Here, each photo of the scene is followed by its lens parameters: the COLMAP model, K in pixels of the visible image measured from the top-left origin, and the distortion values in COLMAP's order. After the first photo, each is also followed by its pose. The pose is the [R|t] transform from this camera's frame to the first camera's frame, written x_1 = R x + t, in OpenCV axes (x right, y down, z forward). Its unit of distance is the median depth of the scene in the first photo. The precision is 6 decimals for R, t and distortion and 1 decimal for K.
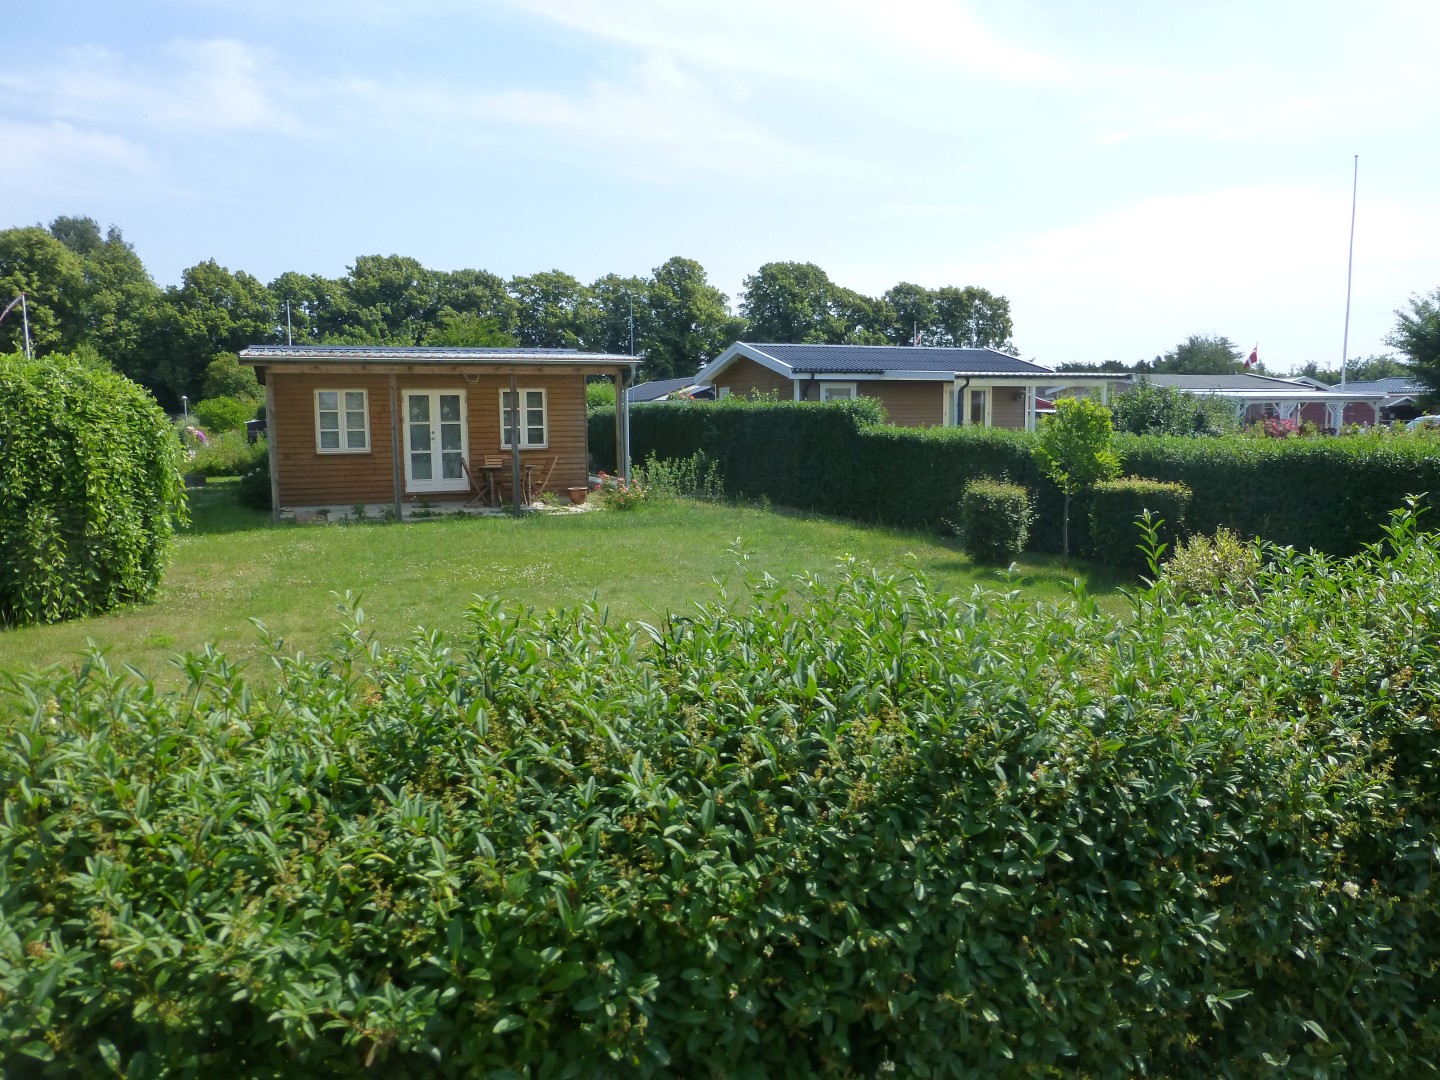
lens RADIAL K [[1044.9, 0, 720.0], [0, 1044.9, 540.0], [0, 0, 1]] dist [-0.025291, -0.004156]
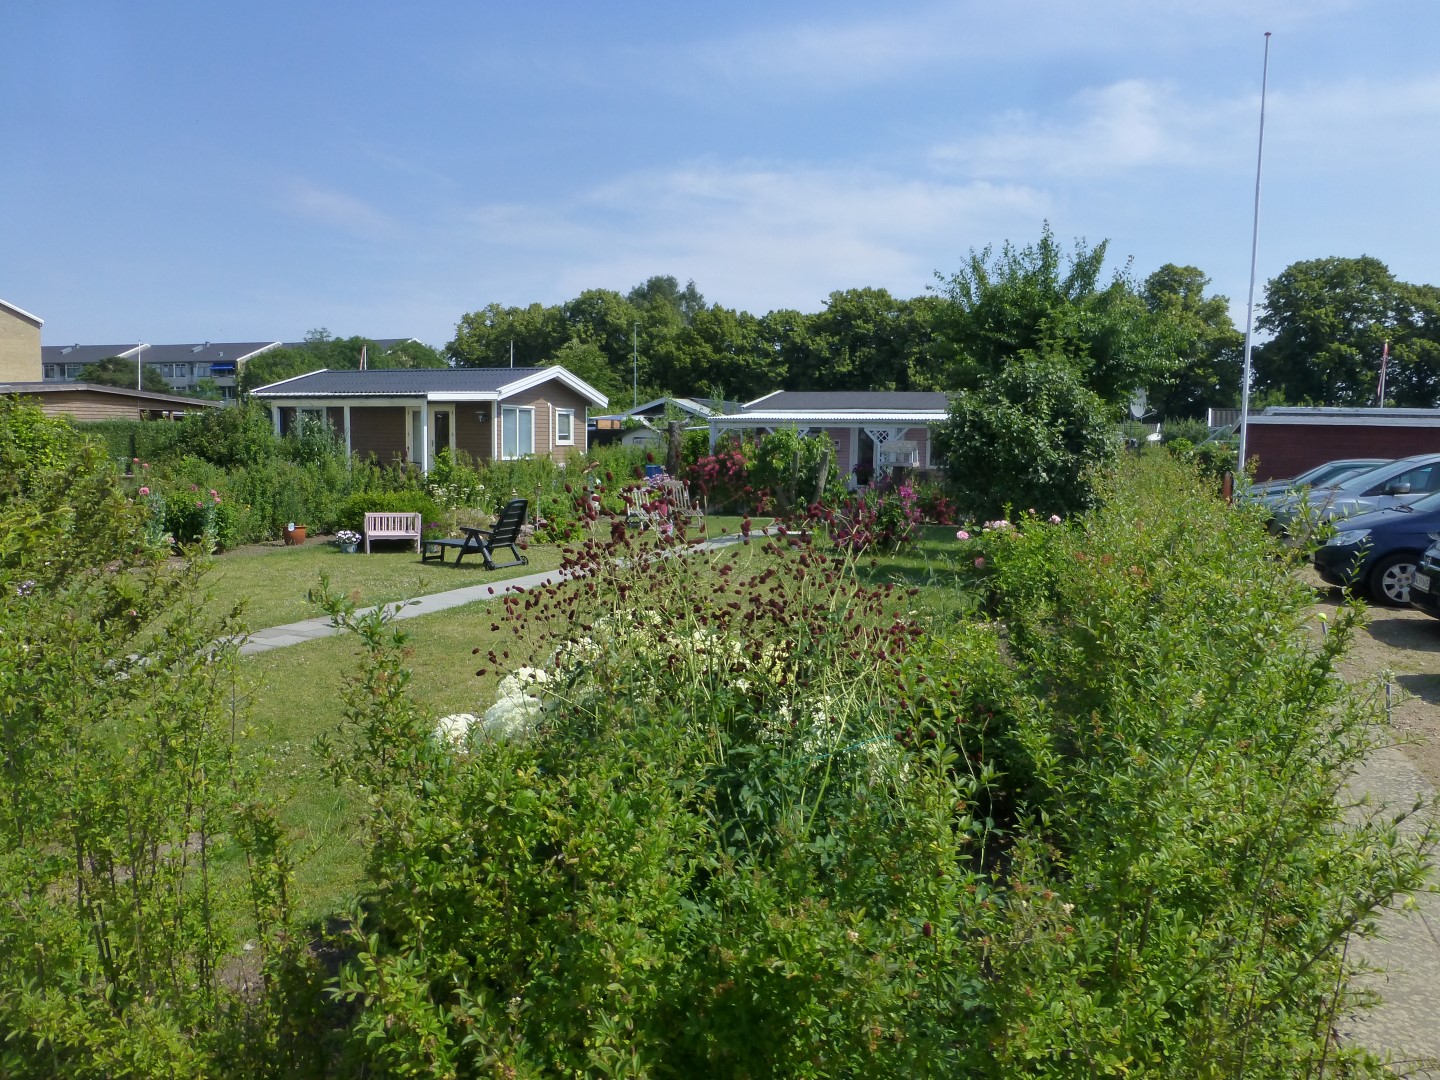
lens RADIAL K [[1044.9, 0, 720.0], [0, 1044.9, 540.0], [0, 0, 1]] dist [-0.025291, -0.004156]
pose [[0.712701, 0.088673, -0.695840, 0.338552], [-0.107336, 0.994082, 0.016742, -0.020760], [0.693207, 0.062757, 0.718001, 0.152007]]
